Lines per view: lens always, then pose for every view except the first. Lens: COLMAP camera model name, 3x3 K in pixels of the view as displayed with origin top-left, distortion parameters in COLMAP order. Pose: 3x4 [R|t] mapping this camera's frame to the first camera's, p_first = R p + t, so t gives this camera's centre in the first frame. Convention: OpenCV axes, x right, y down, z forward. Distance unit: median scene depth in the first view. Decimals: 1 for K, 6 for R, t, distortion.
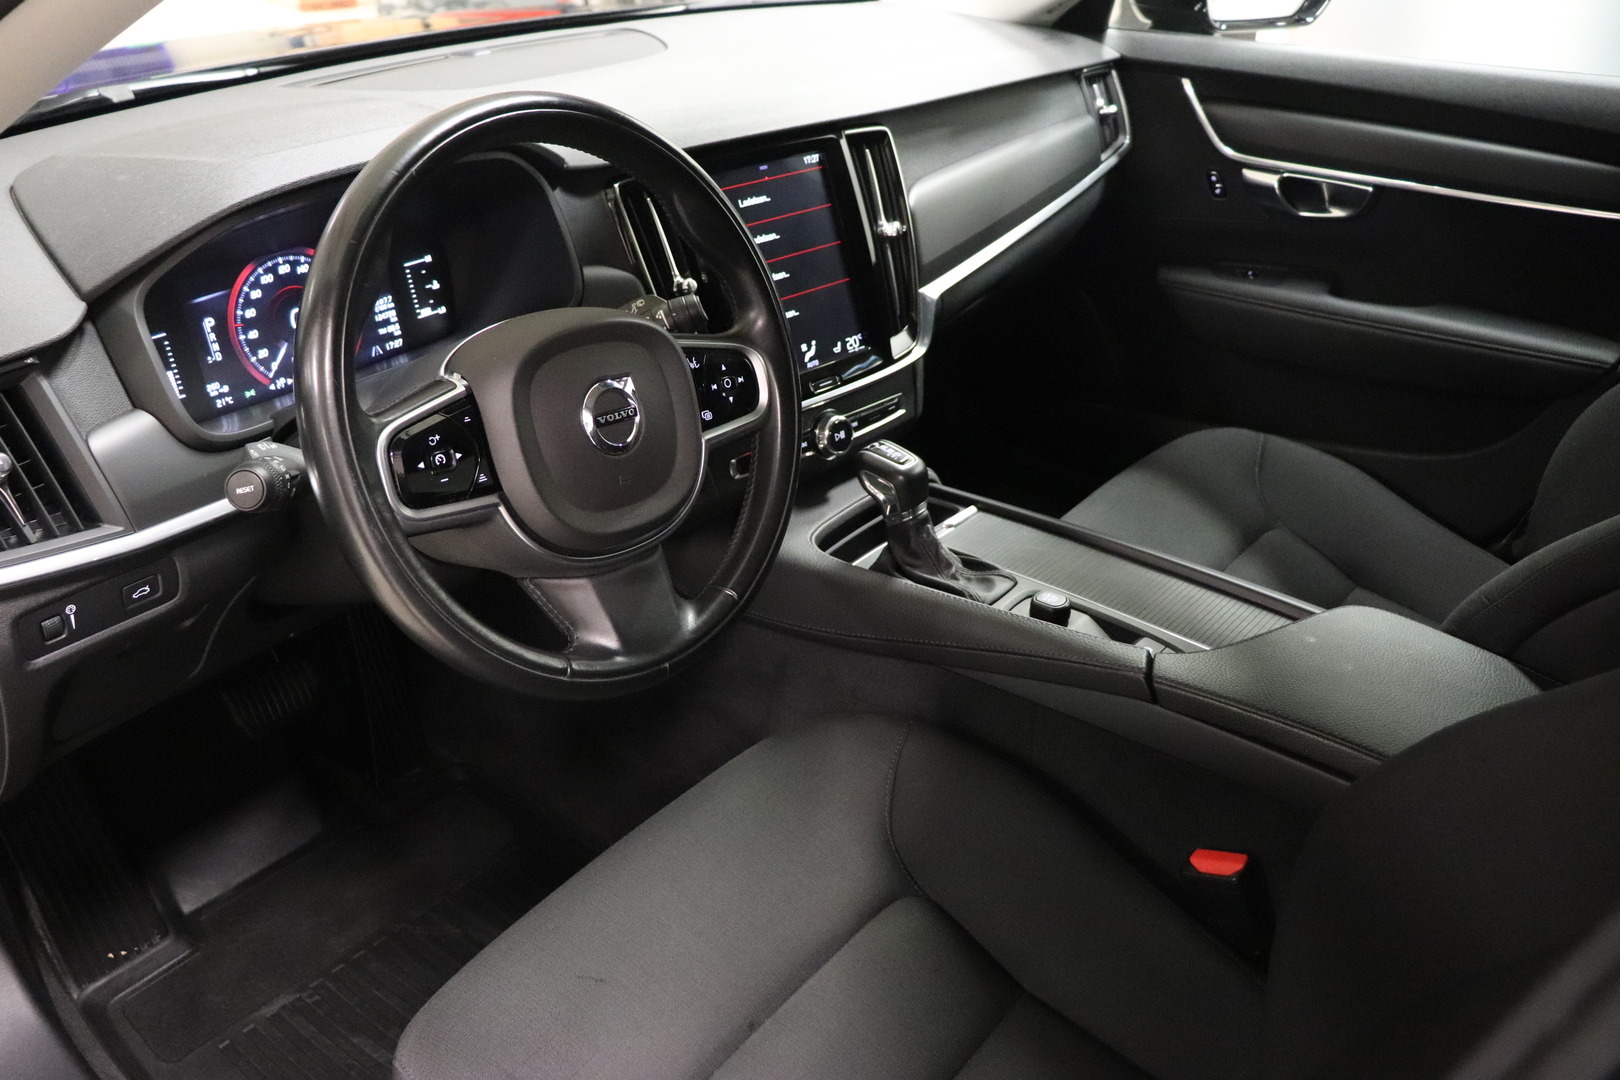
lens RADIAL K [[1303.2, 0, 810.1], [0, 1303.2, 542.5], [0, 0, 1]] dist [-0.196206, 0.146562]
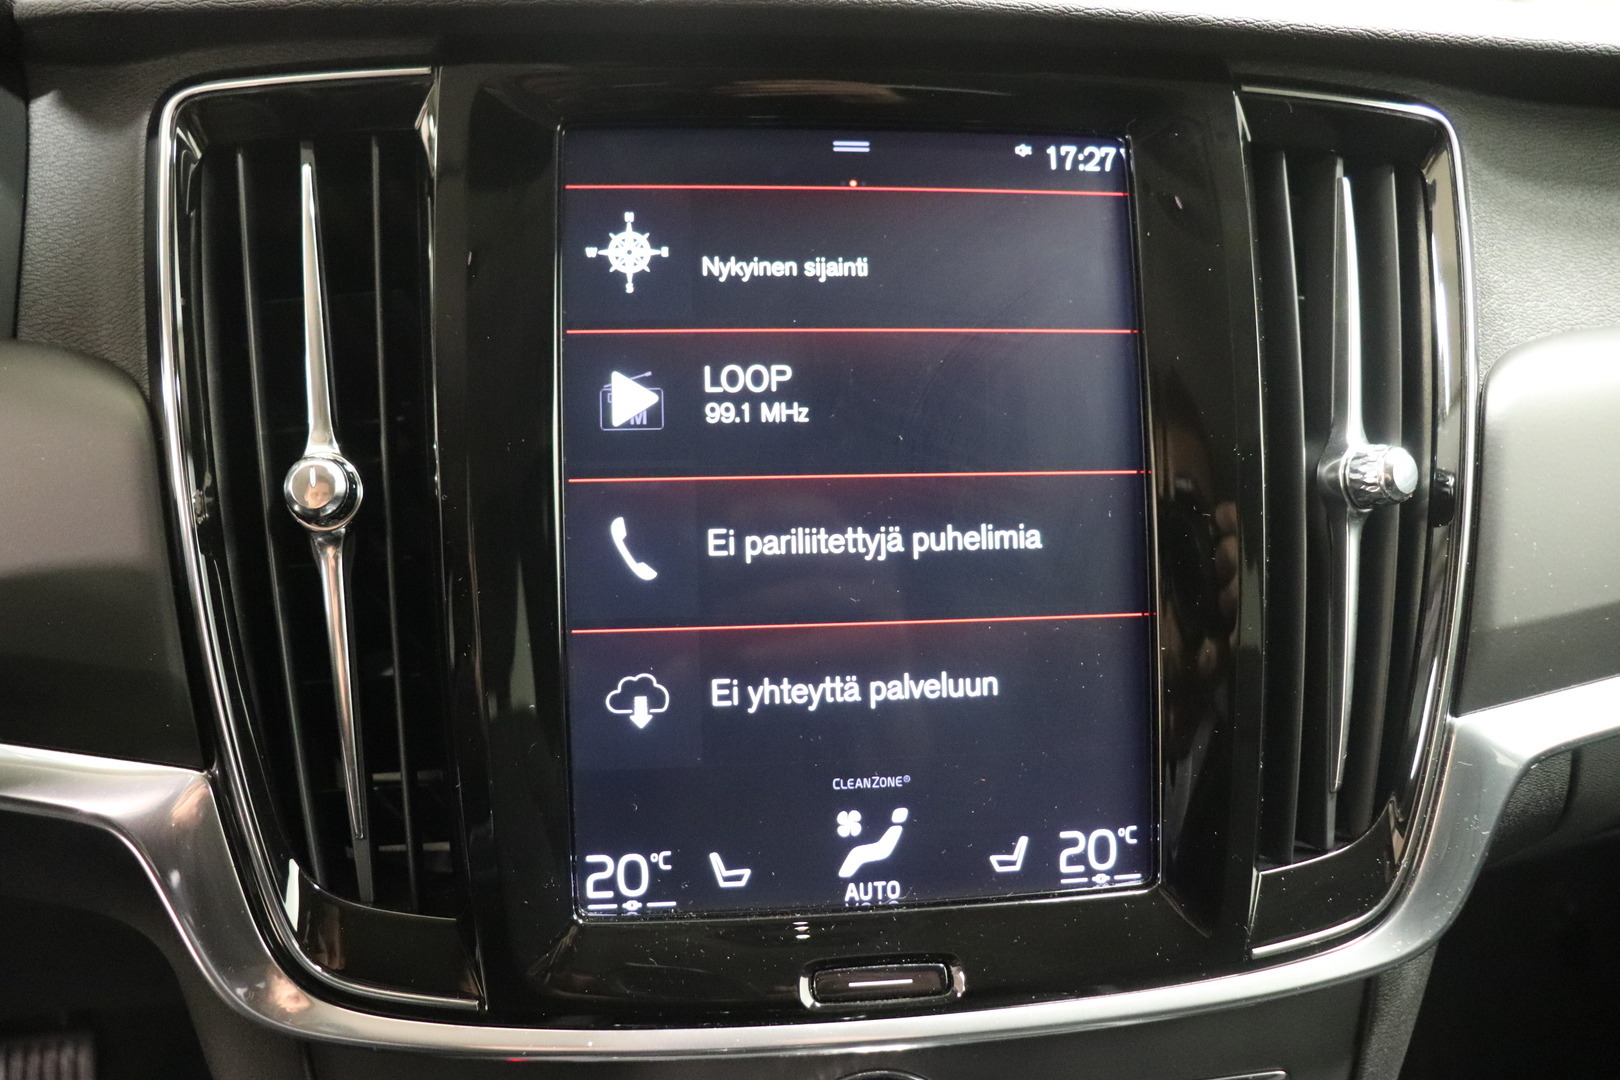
lens RADIAL K [[1303.2, 0, 810.1], [0, 1303.2, 542.5], [0, 0, 1]] dist [-0.196206, 0.146562]
pose [[0.788425, 0.196490, -0.582904, 0.126693], [-0.304812, 0.947884, -0.092762, -0.172246], [0.534299, 0.250812, 0.807229, 0.746525]]
